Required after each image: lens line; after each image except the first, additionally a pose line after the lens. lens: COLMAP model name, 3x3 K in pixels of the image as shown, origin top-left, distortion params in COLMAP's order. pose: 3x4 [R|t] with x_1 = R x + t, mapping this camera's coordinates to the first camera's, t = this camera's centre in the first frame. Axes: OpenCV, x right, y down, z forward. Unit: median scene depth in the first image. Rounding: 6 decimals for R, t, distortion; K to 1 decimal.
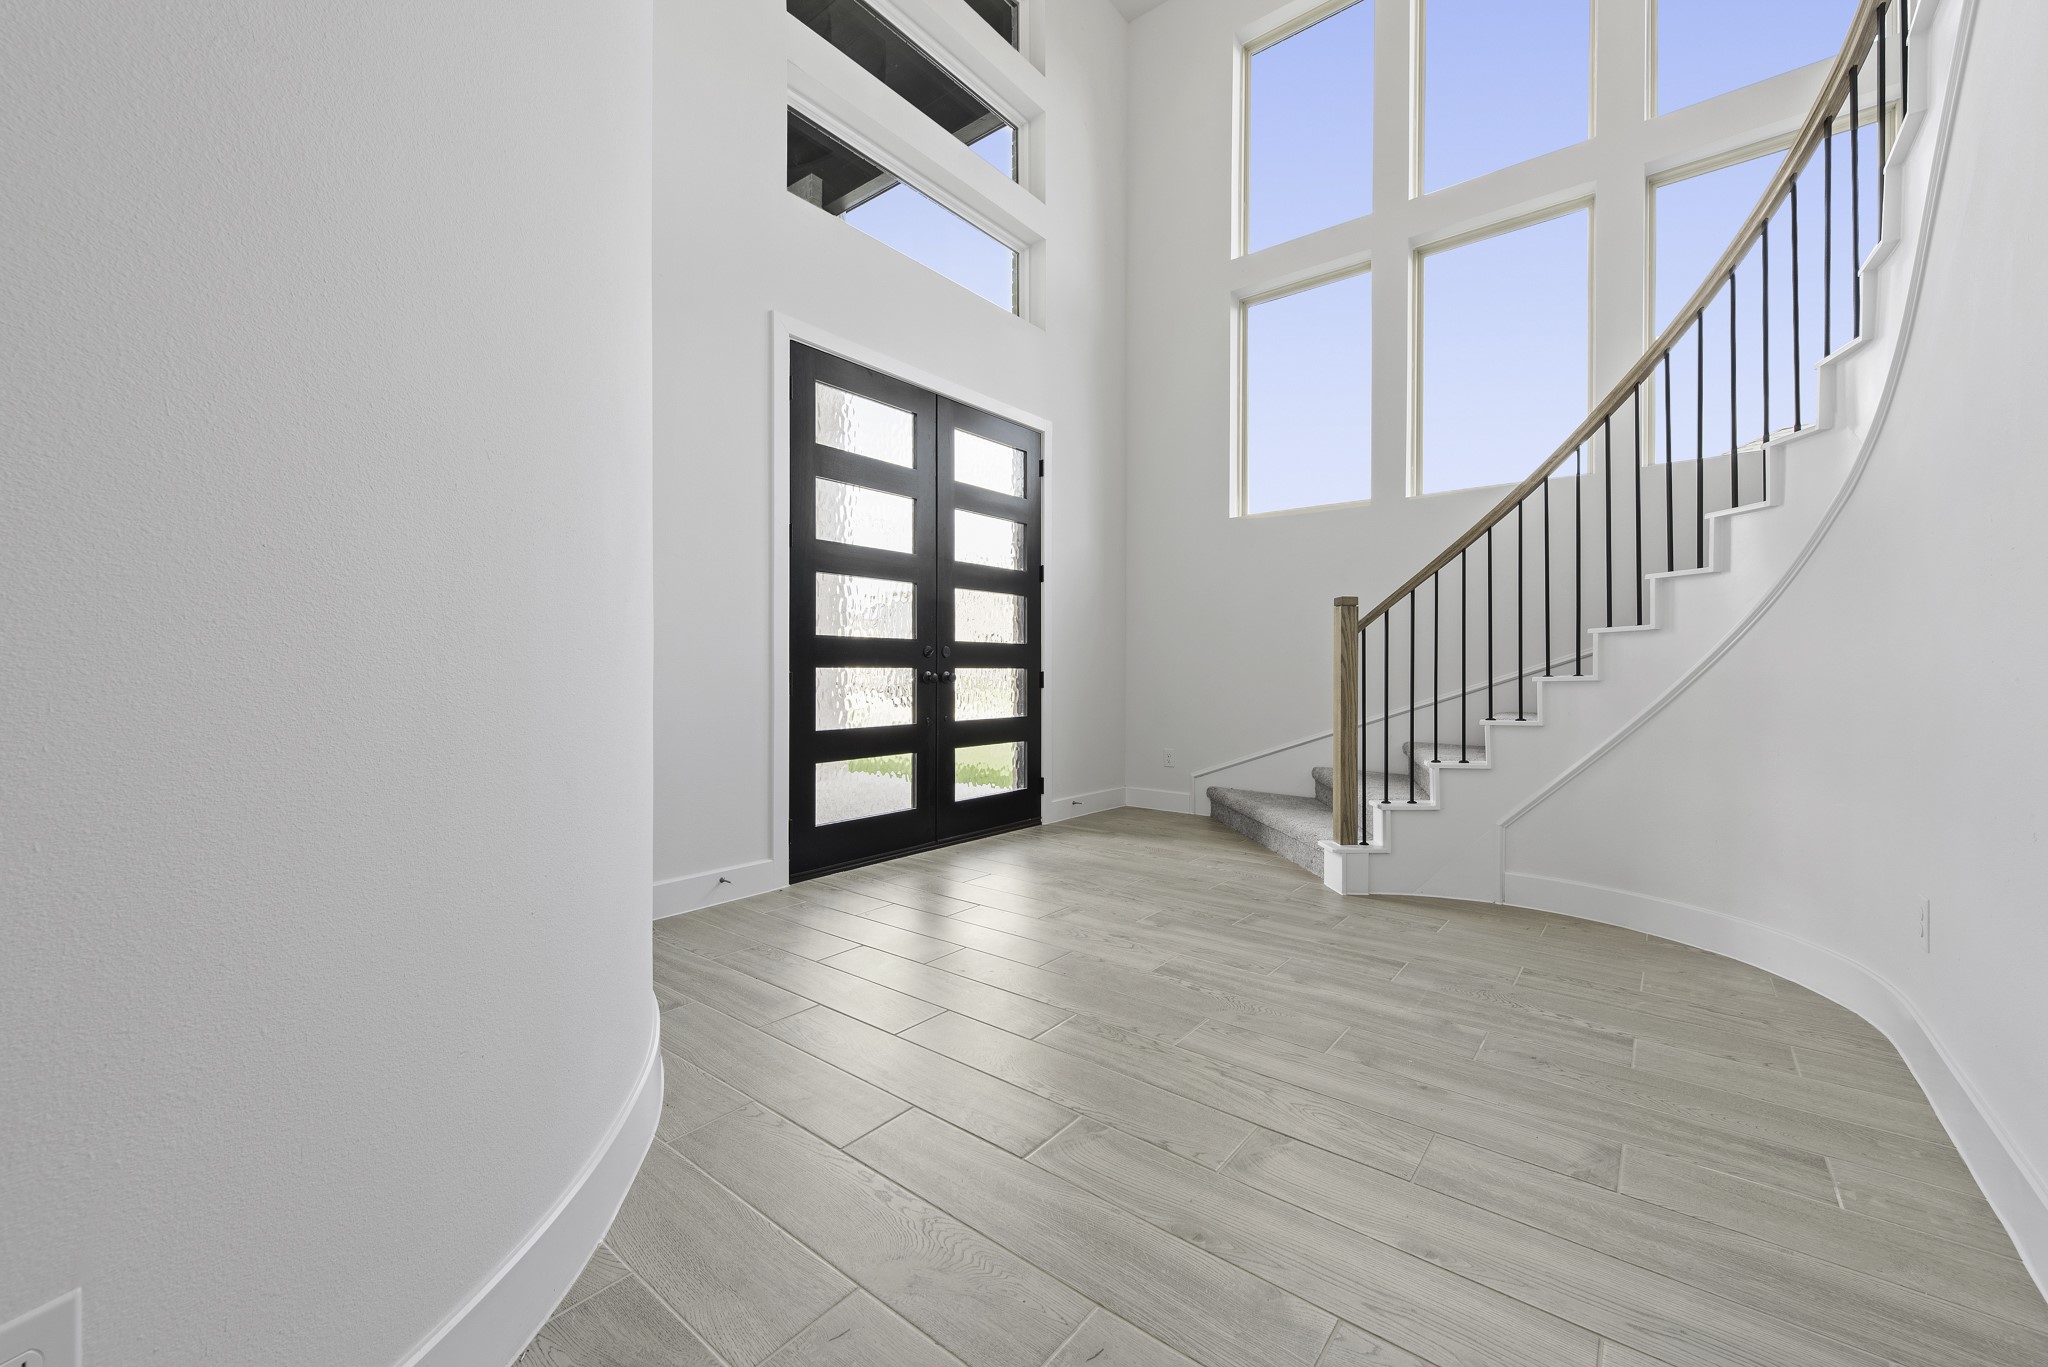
lens RADIAL K [[795.4, 0, 1029.0], [0, 795.4, 676.6], [0, 0, 1]] dist [0.015480, -0.005676]
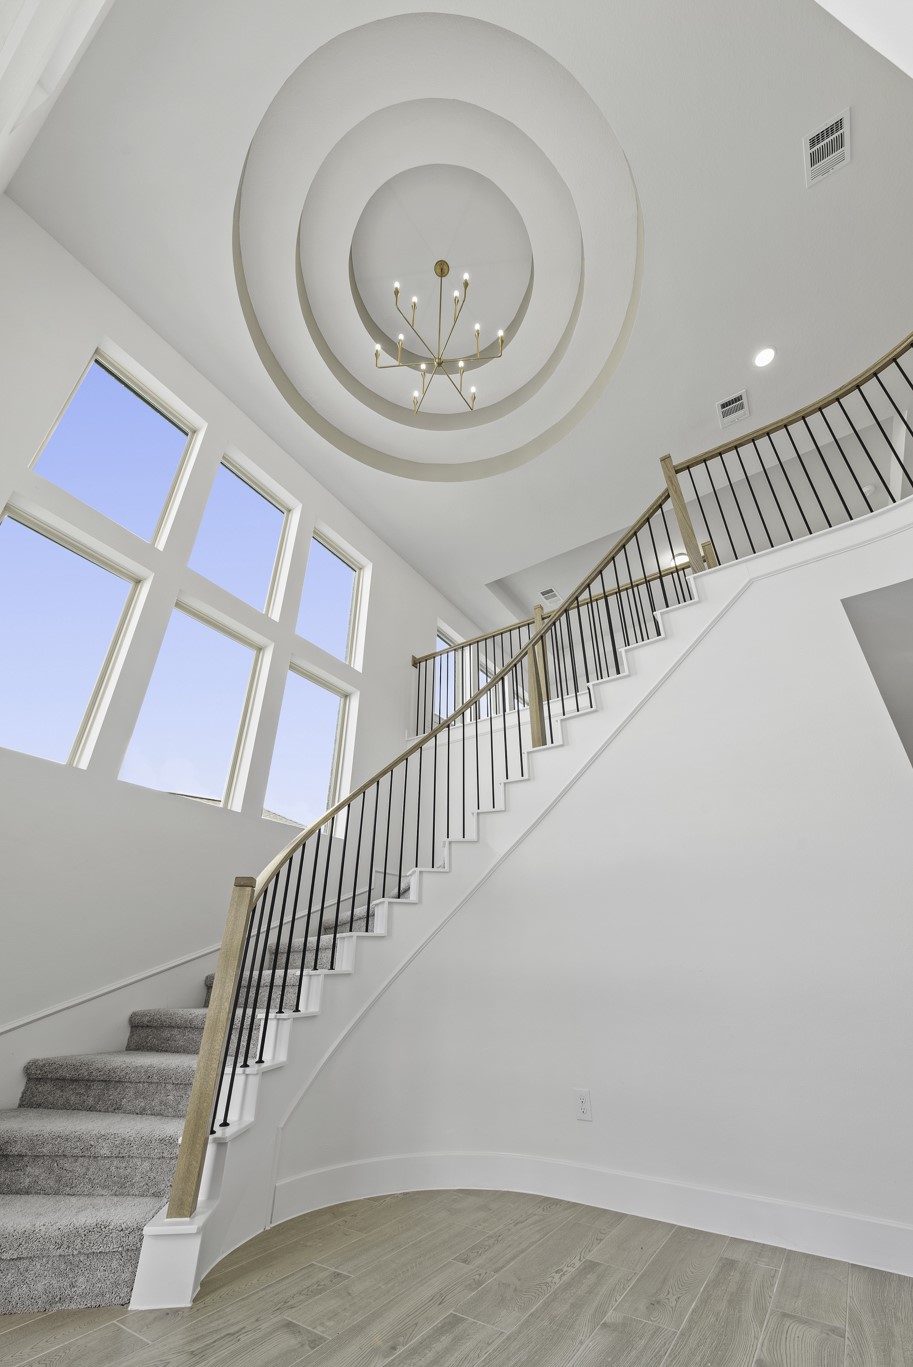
lens RADIAL K [[529.5, 0, 454.5], [0, 529.5, 682.6], [0, 0, 1]] dist [0.011526, -0.002864]
pose [[-0.086095, 0.484213, 0.870704, -0.327639], [-0.004328, 0.873759, -0.486340, 0.010832], [-0.996278, -0.045640, -0.073131, 0.800811]]
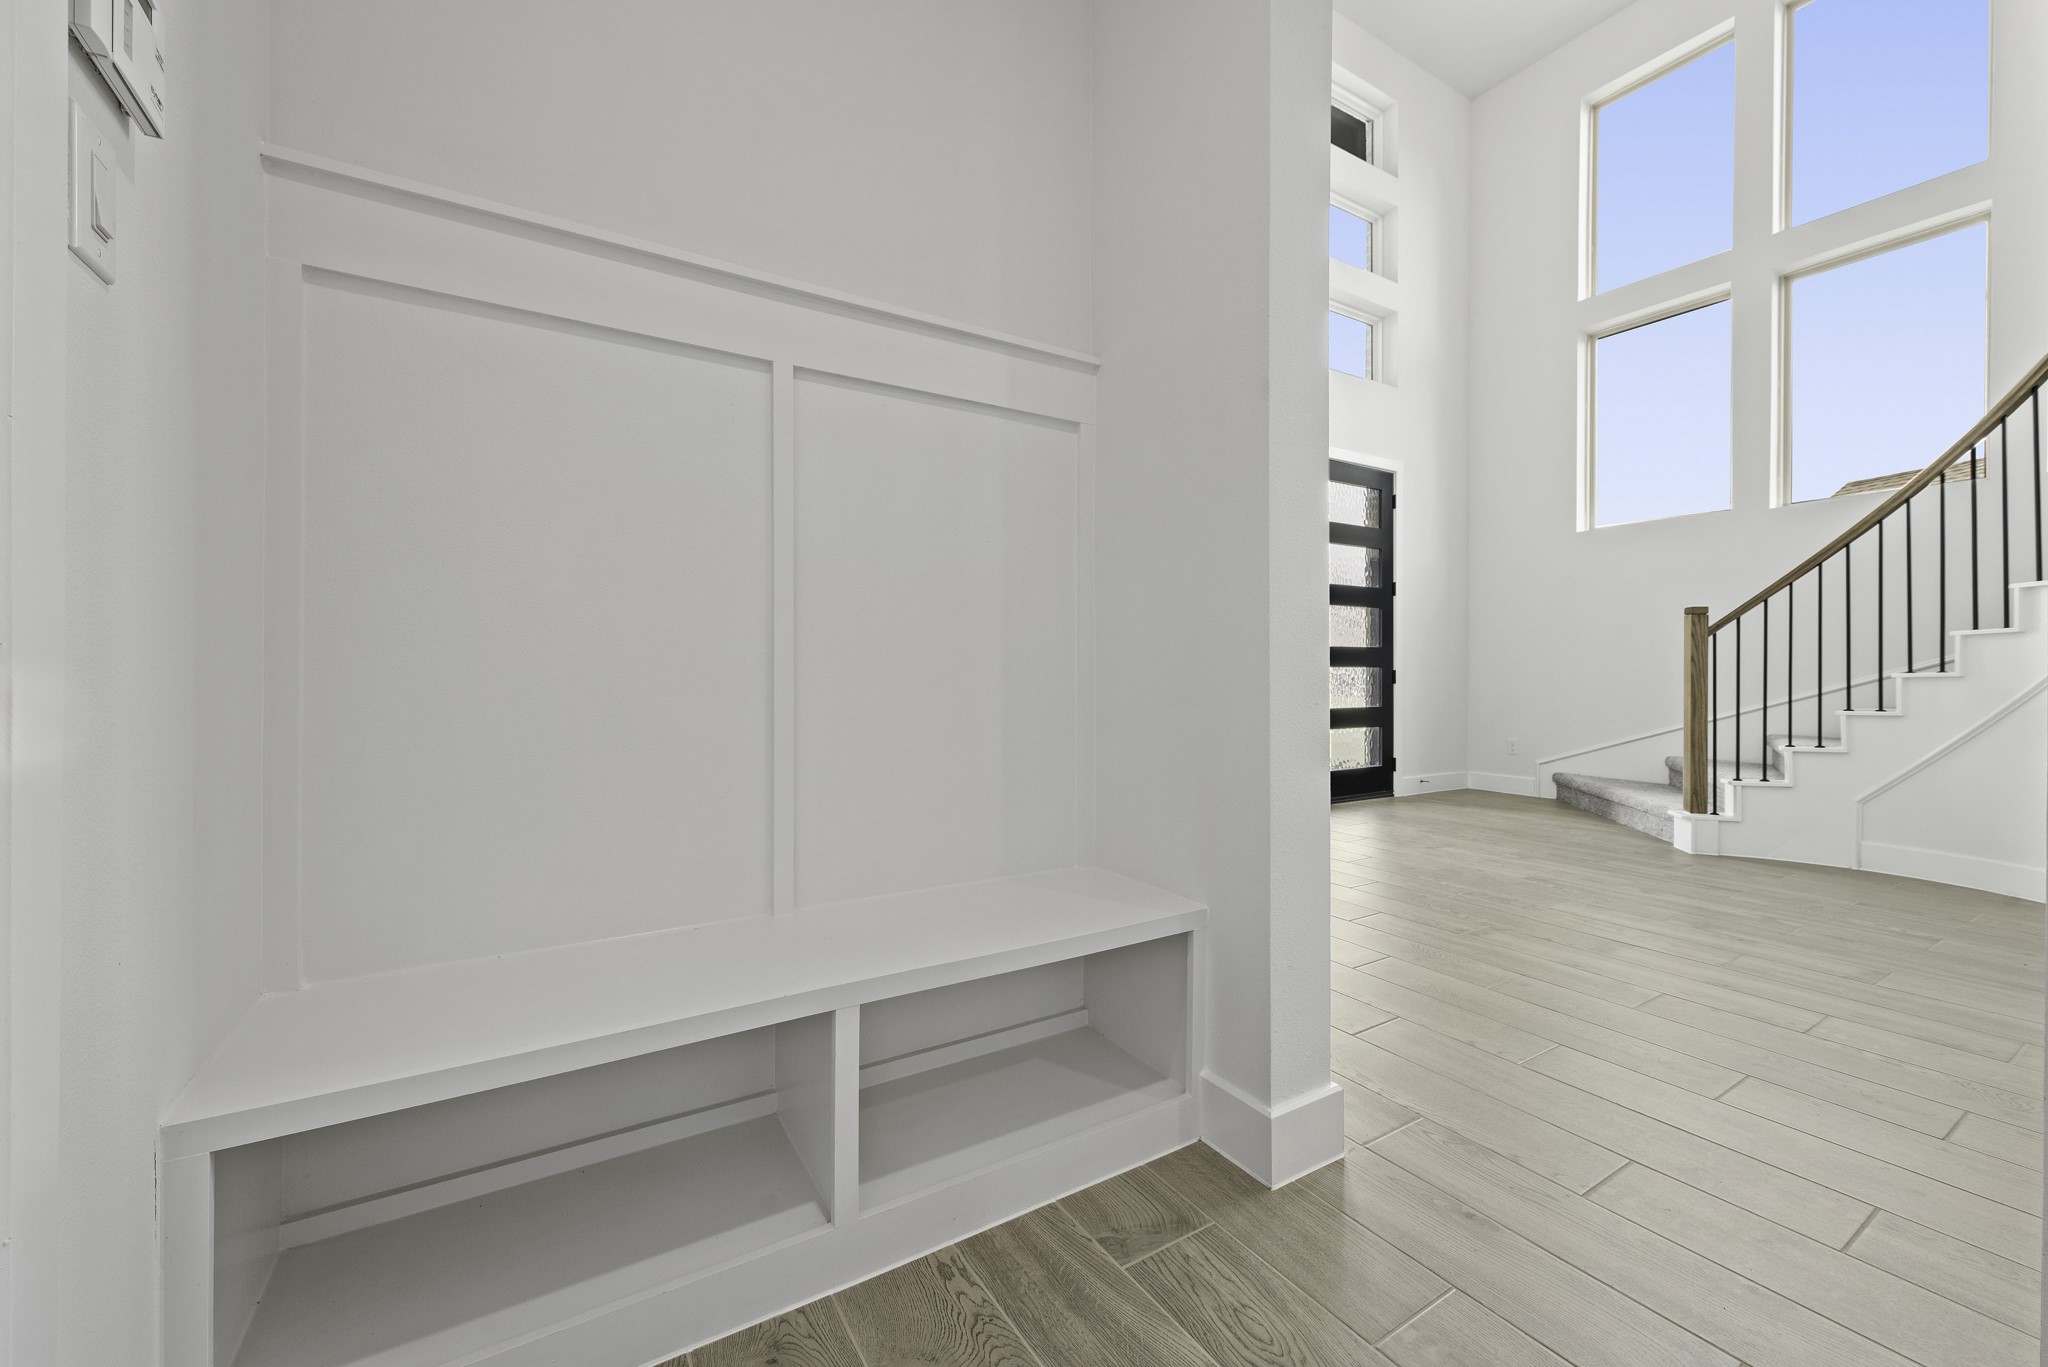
lens RADIAL K [[795.4, 0, 1029.0], [0, 795.4, 676.6], [0, 0, 1]] dist [0.015480, -0.005676]
pose [[0.942696, 0.000751, -0.333653, -0.146479], [-0.000822, 1.000000, -0.000070, 0.005603], [0.333653, 0.000340, 0.942696, -0.474212]]
